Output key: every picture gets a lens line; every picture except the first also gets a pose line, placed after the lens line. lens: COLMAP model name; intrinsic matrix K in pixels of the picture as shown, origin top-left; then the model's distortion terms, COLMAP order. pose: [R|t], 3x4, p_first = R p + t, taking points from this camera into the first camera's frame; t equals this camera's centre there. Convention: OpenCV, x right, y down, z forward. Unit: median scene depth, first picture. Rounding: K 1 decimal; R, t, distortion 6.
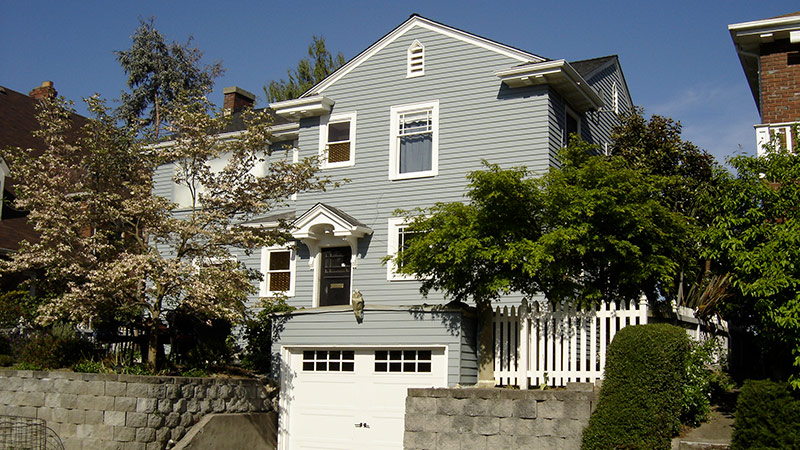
lens RADIAL K [[868.8, 0, 400.0], [0, 868.8, 225.0], [0, 0, 1]] dist [-0.137081, -0.001323]
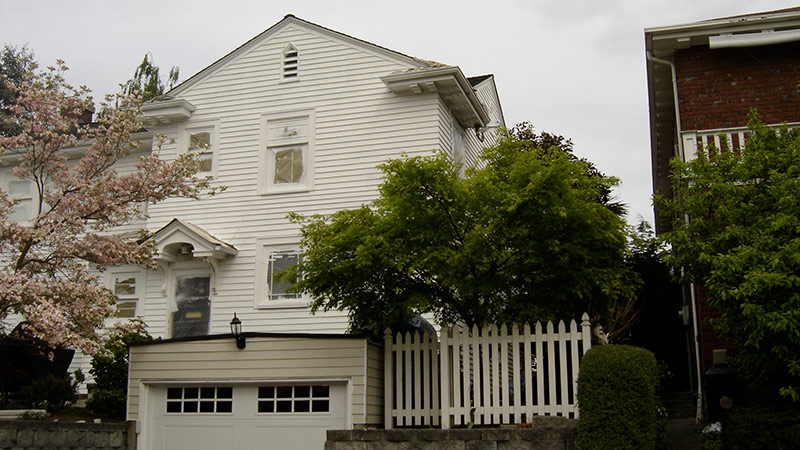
lens RADIAL K [[855.0, 0, 401.7], [0, 855.0, 181.3], [0, 0, 1]] dist [-0.148707, -0.019952]
pose [[0.979121, 0.026051, 0.201604, -0.062239], [-0.006180, 0.995111, -0.098569, 0.027694], [-0.203187, 0.095265, 0.974495, 0.164317]]
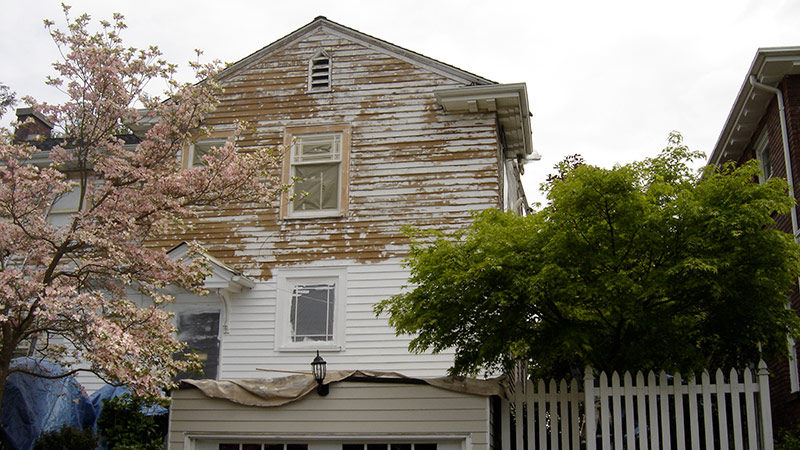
lens RADIAL K [[868.8, 0, 400.0], [0, 868.8, 225.0], [0, 0, 1]] dist [-0.137081, -0.001323]
pose [[0.952429, 0.075561, 0.295245, -0.192179], [-0.042748, 0.992322, -0.116059, 0.052617], [-0.301748, 0.097917, 0.948346, 0.342566]]
